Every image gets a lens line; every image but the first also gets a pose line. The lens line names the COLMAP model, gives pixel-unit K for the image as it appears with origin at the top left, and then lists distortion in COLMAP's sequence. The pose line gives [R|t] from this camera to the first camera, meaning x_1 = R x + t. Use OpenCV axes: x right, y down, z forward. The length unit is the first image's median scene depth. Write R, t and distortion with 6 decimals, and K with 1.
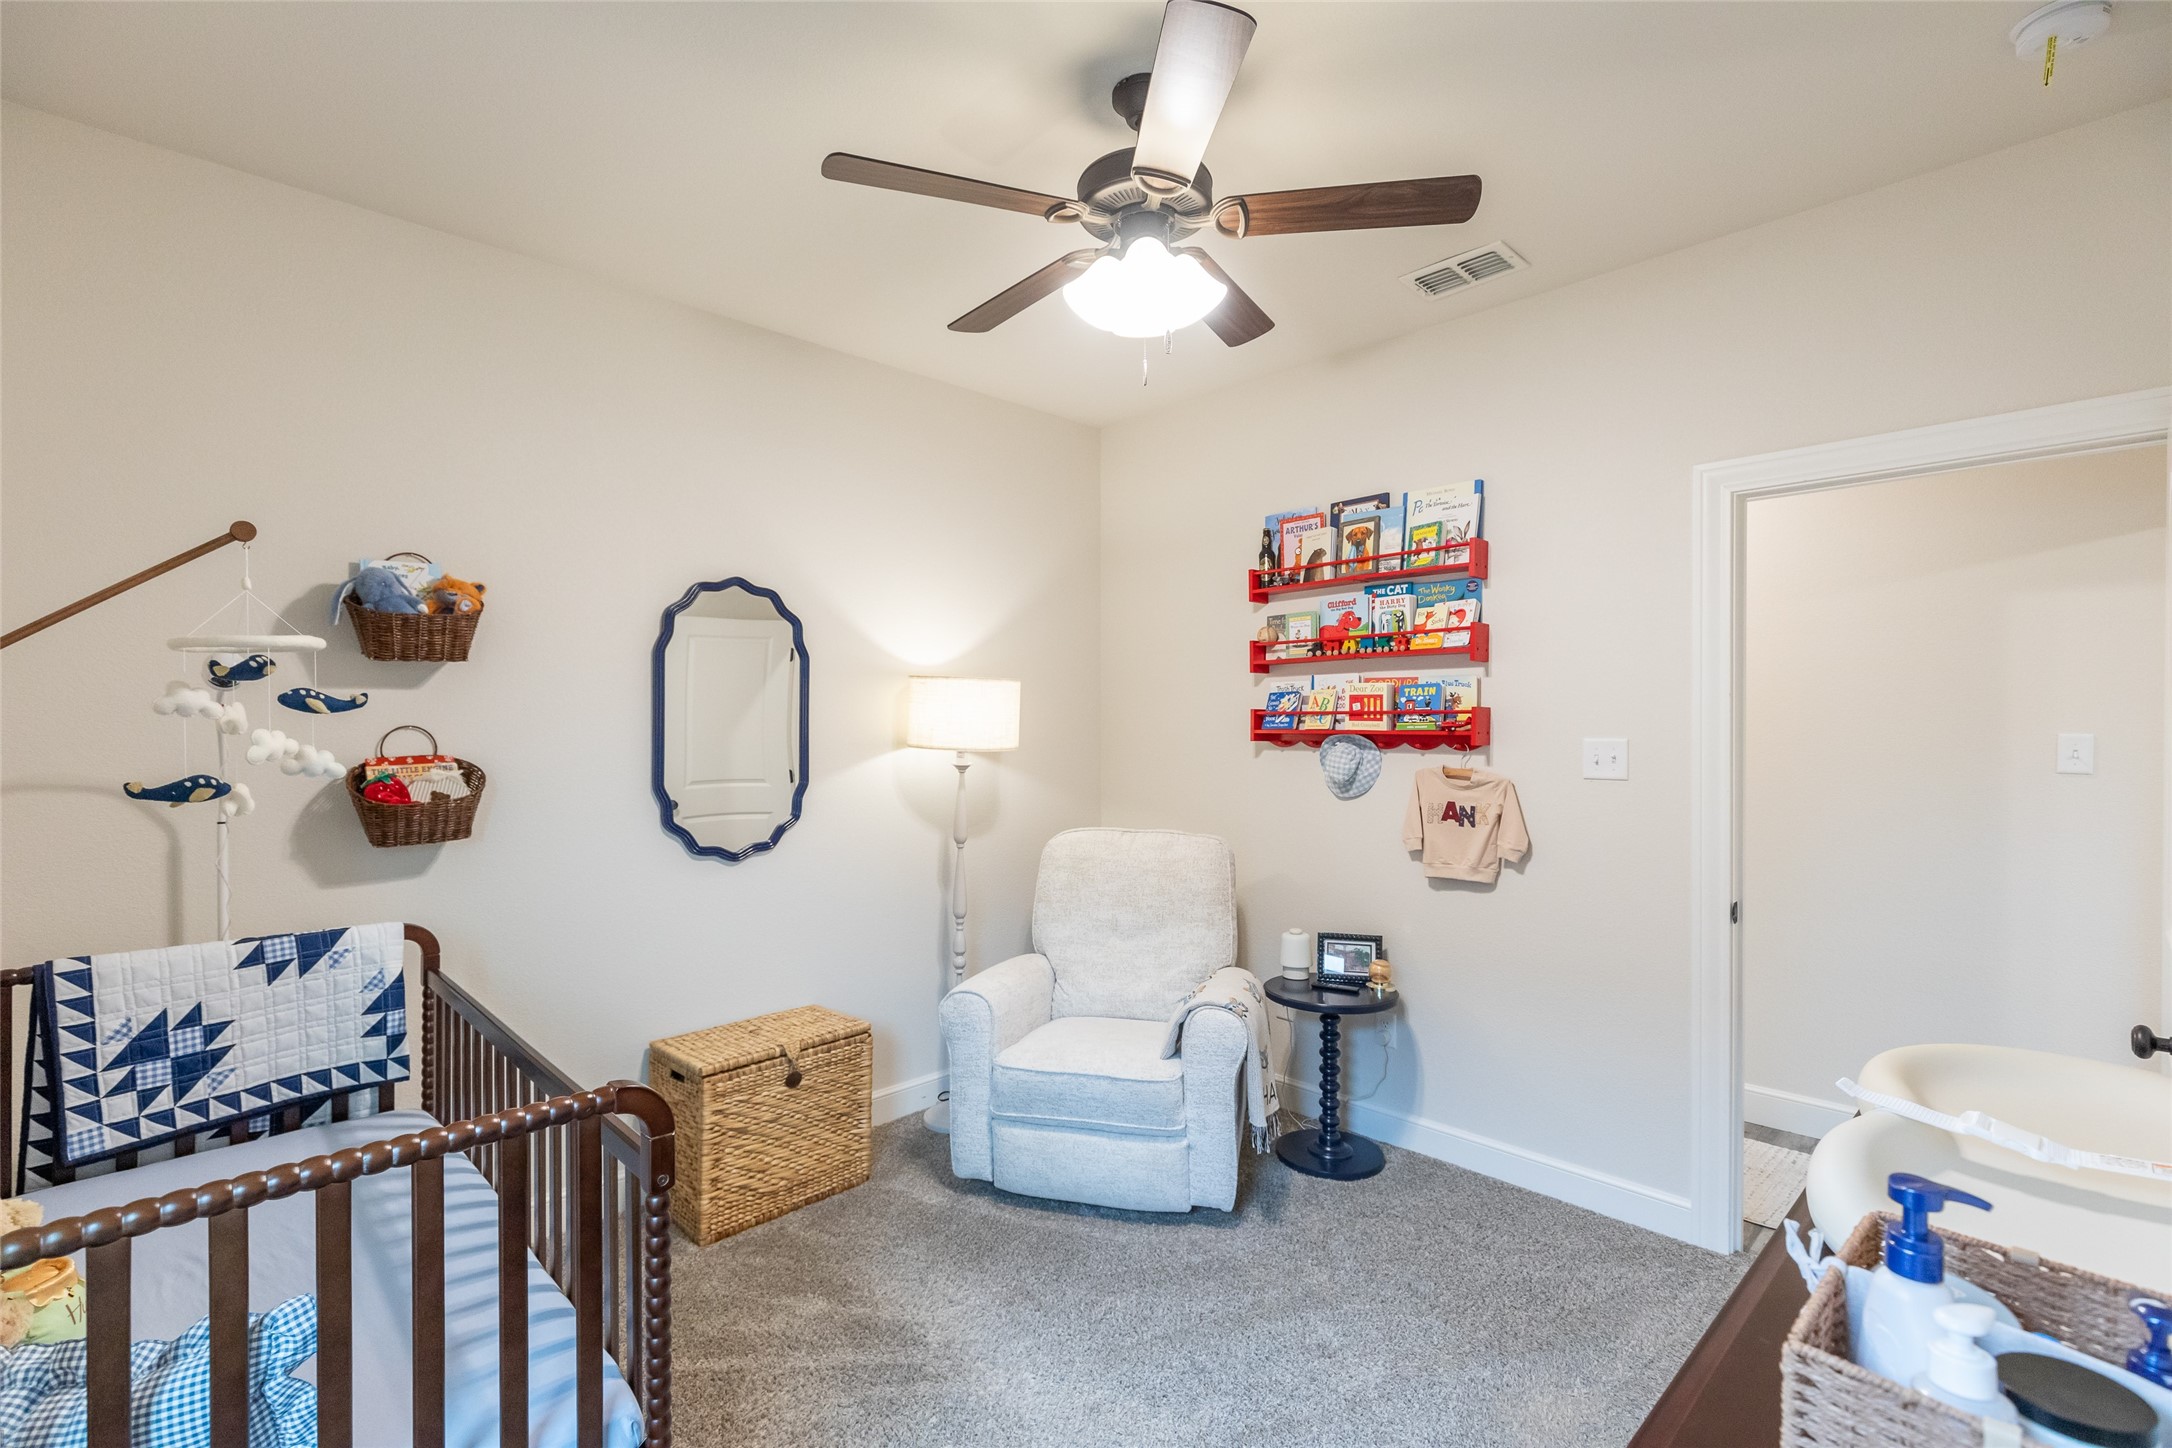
lens RADIAL K [[974.8, 0, 1080.8], [0, 974.8, 728.3], [0, 0, 1]] dist [0.007534, -0.001458]
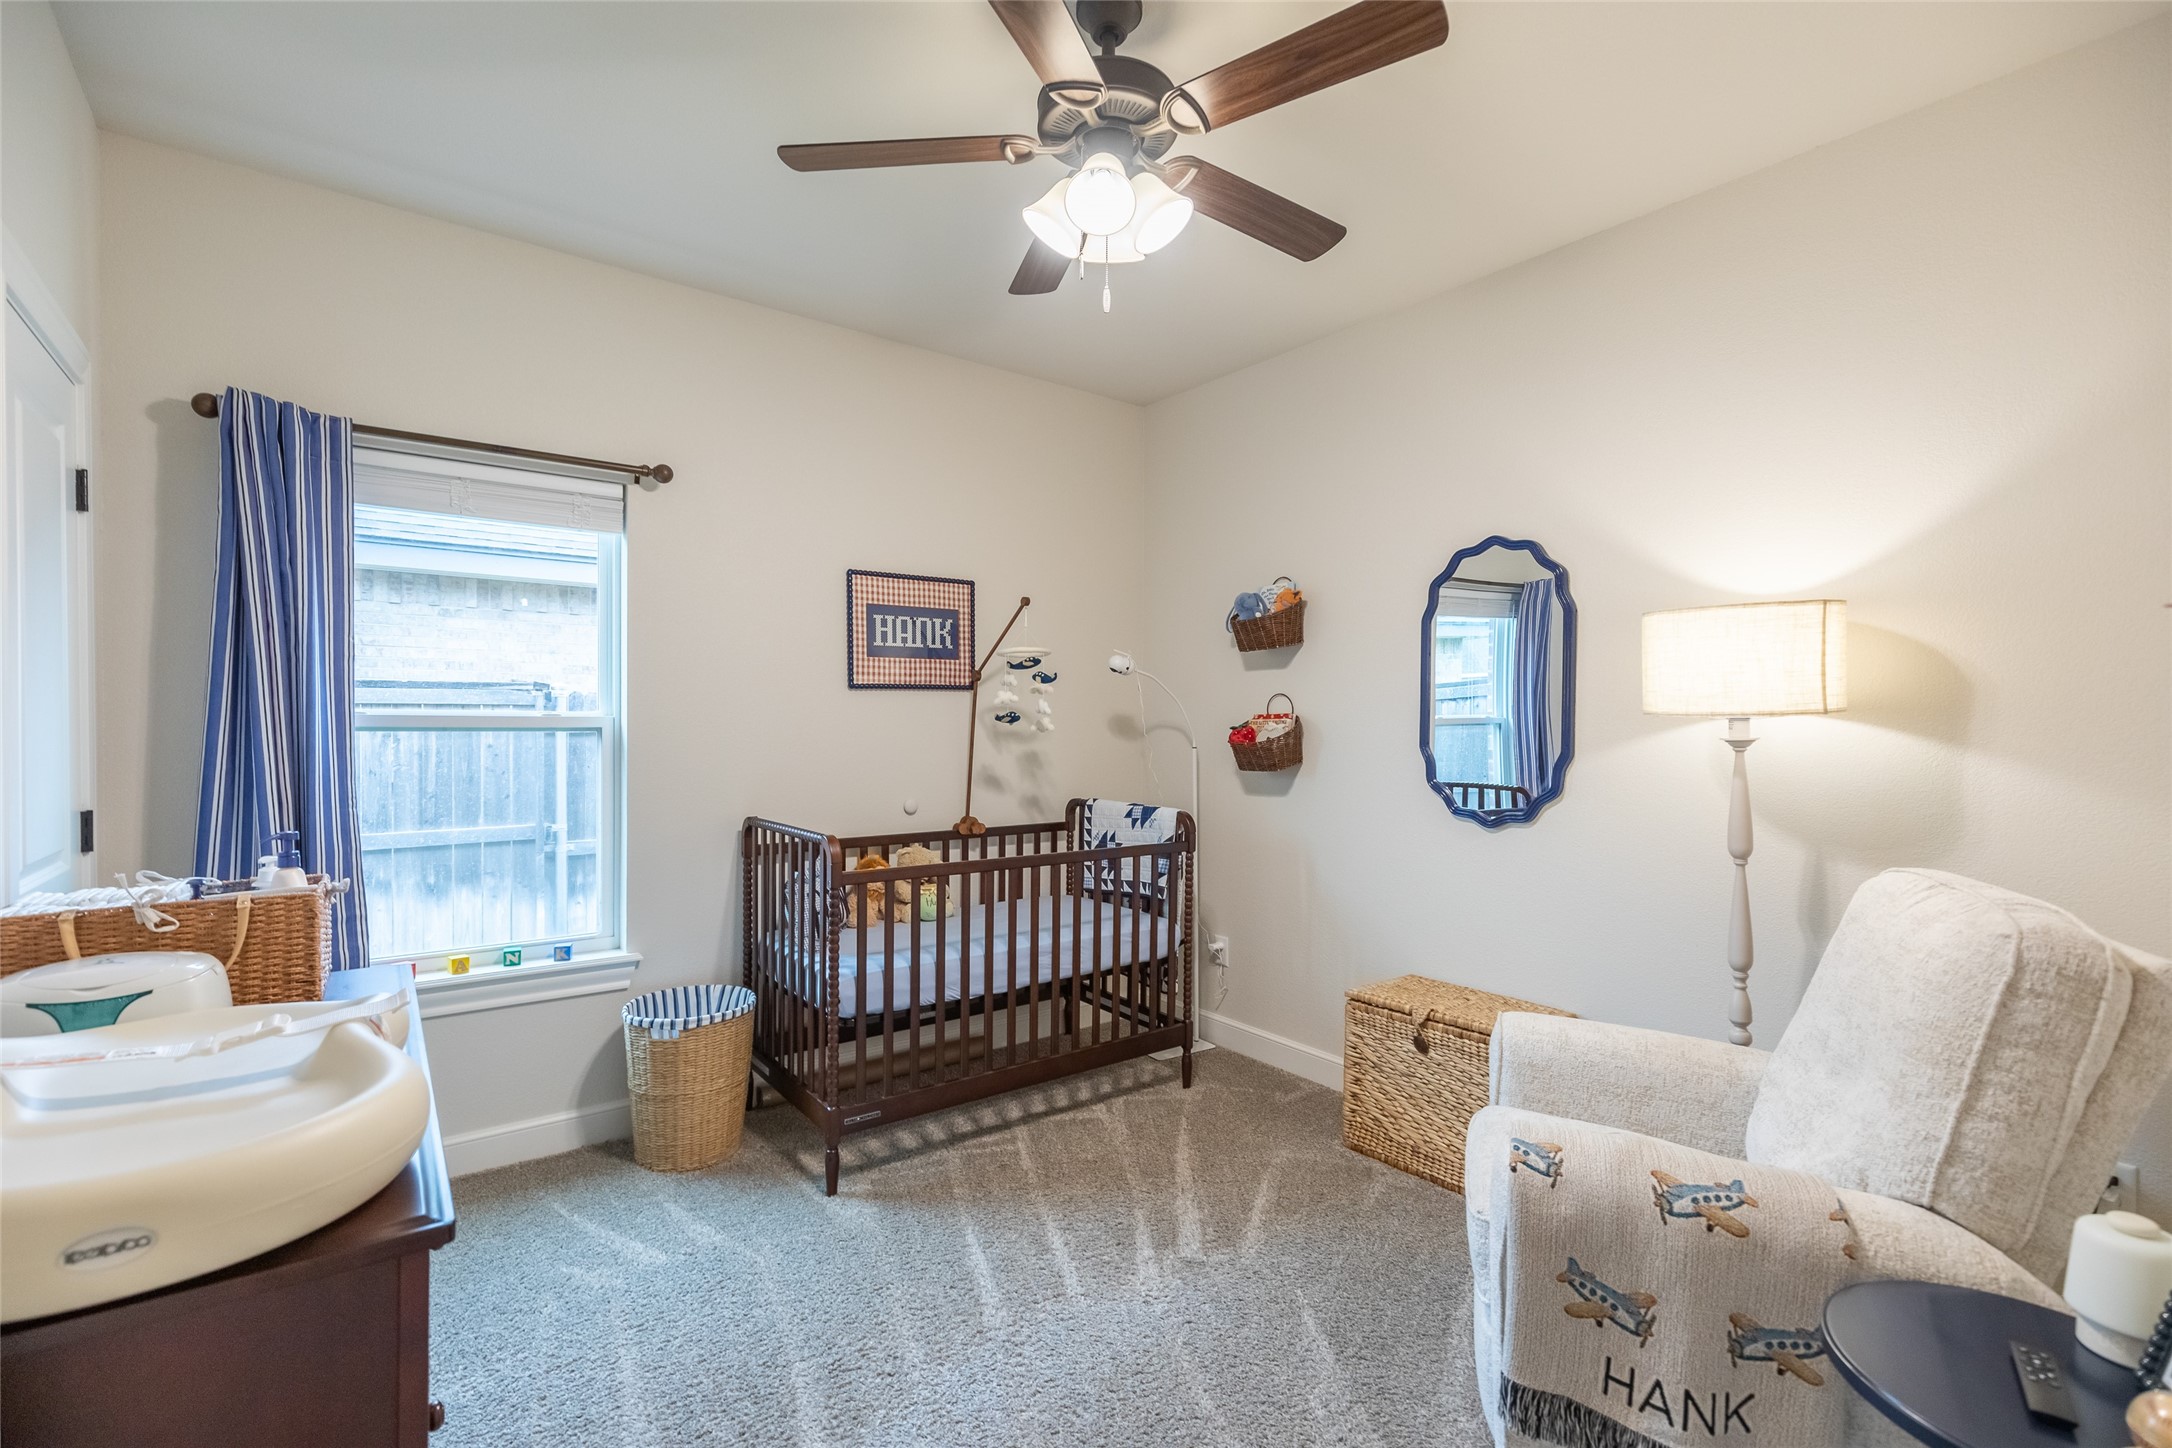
lens RADIAL K [[974.8, 0, 1078.4], [0, 974.8, 725.9], [0, 0, 1]] dist [0.007534, -0.001458]
pose [[-0.114278, 0.006612, -0.993427, 0.514854], [-0.010071, 0.999919, 0.007813, 0.024016], [0.993398, 0.010898, -0.114202, 0.545138]]
